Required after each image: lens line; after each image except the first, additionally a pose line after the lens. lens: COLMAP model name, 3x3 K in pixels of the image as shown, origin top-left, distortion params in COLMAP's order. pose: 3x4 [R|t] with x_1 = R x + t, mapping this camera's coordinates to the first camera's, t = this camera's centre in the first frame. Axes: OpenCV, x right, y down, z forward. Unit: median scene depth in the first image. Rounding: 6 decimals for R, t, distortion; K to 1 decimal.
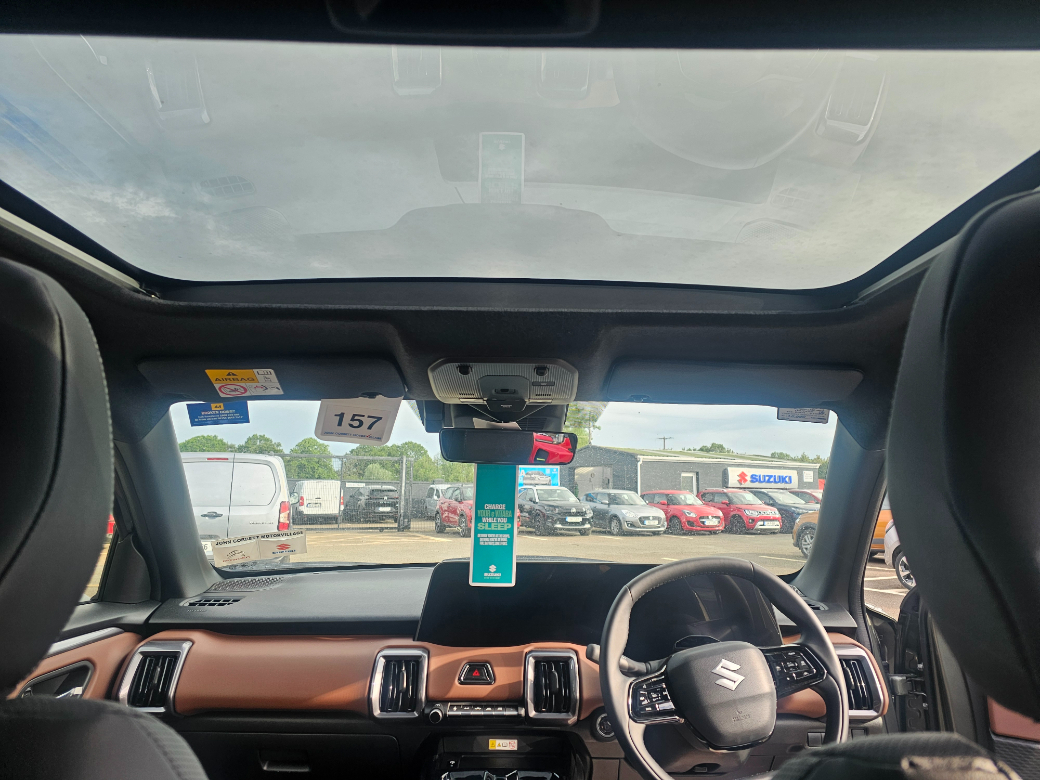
lens RADIAL K [[721.7, 0, 520.0], [0, 721.7, 390.0], [0, 0, 1]] dist [0.049402, -0.002701]
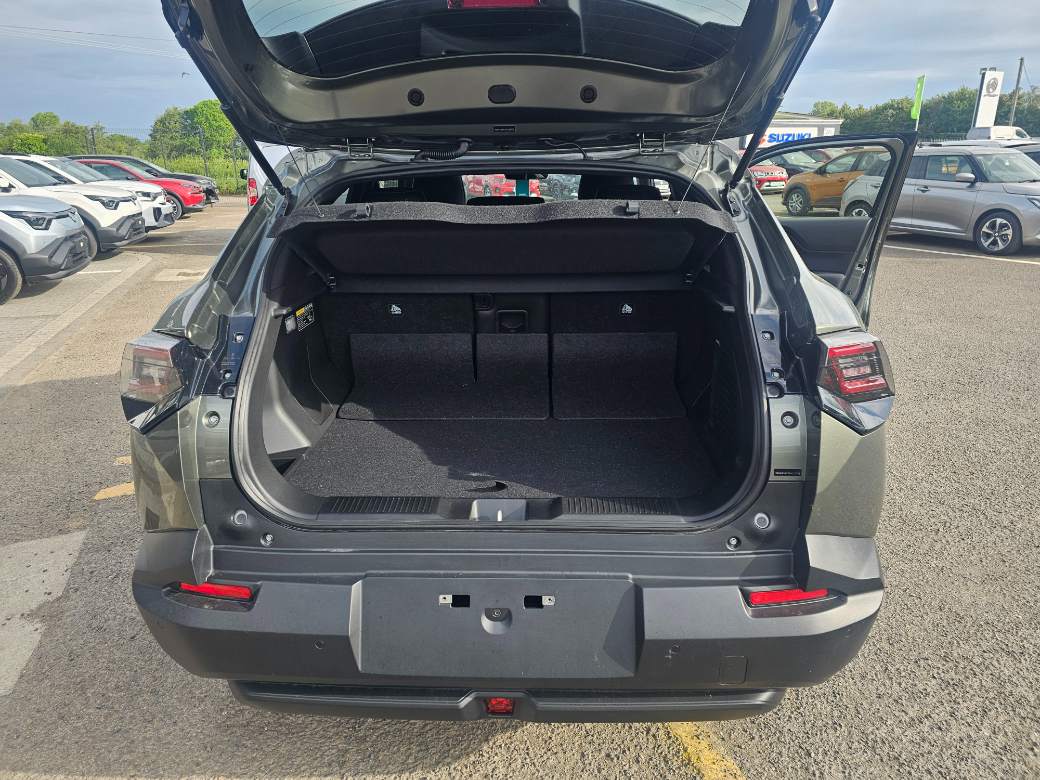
lens RADIAL K [[721.7, 0, 520.0], [0, 721.7, 390.0], [0, 0, 1]] dist [0.049402, -0.002701]
pose [[0.999136, -0.018264, -0.037321, 0.002537], [0.032682, 0.900093, 0.434471, -0.021005], [0.025658, -0.435315, 0.899912, -0.103359]]
